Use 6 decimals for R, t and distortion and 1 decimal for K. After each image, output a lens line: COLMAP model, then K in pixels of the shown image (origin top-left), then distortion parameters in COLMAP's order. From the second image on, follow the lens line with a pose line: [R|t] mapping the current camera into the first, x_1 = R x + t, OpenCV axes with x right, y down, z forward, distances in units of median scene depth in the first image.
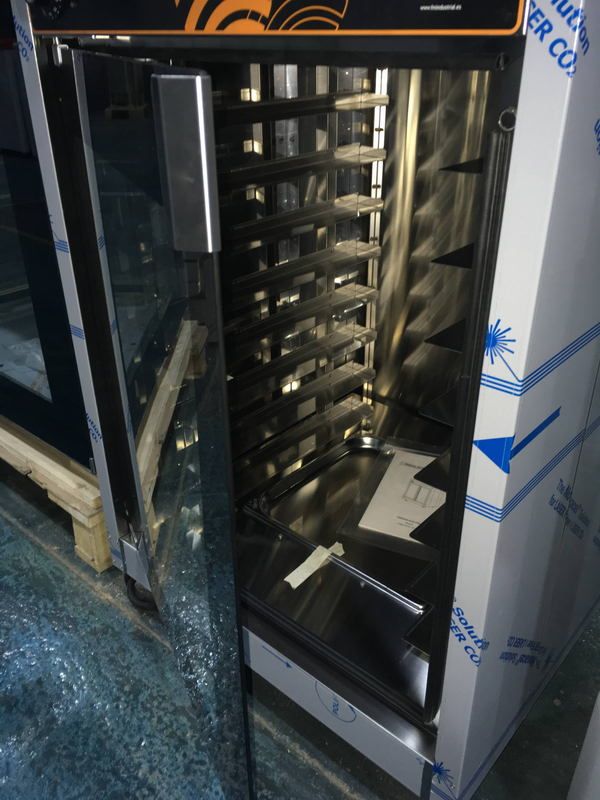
lens RADIAL K [[686.9, 0, 300.0], [0, 686.9, 400.0], [0, 0, 1]] dist [0.082388, -0.104425]
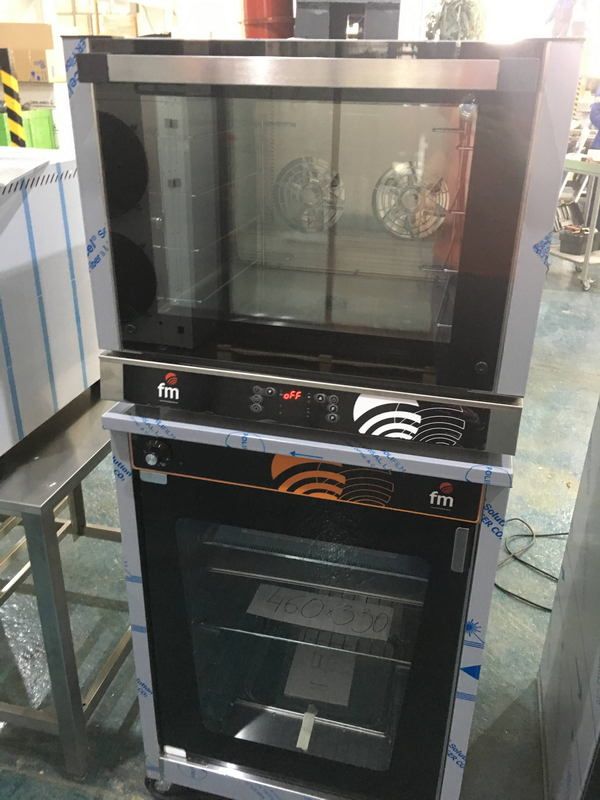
lens RADIAL K [[686.9, 0, 300.0], [0, 686.9, 400.0], [0, 0, 1]] dist [0.082388, -0.104425]
pose [[0.890109, -0.170413, 0.422687, -0.908328], [0.192644, 0.981217, -0.010083, -0.790317], [-0.413030, 0.090403, 0.906219, -0.749260]]
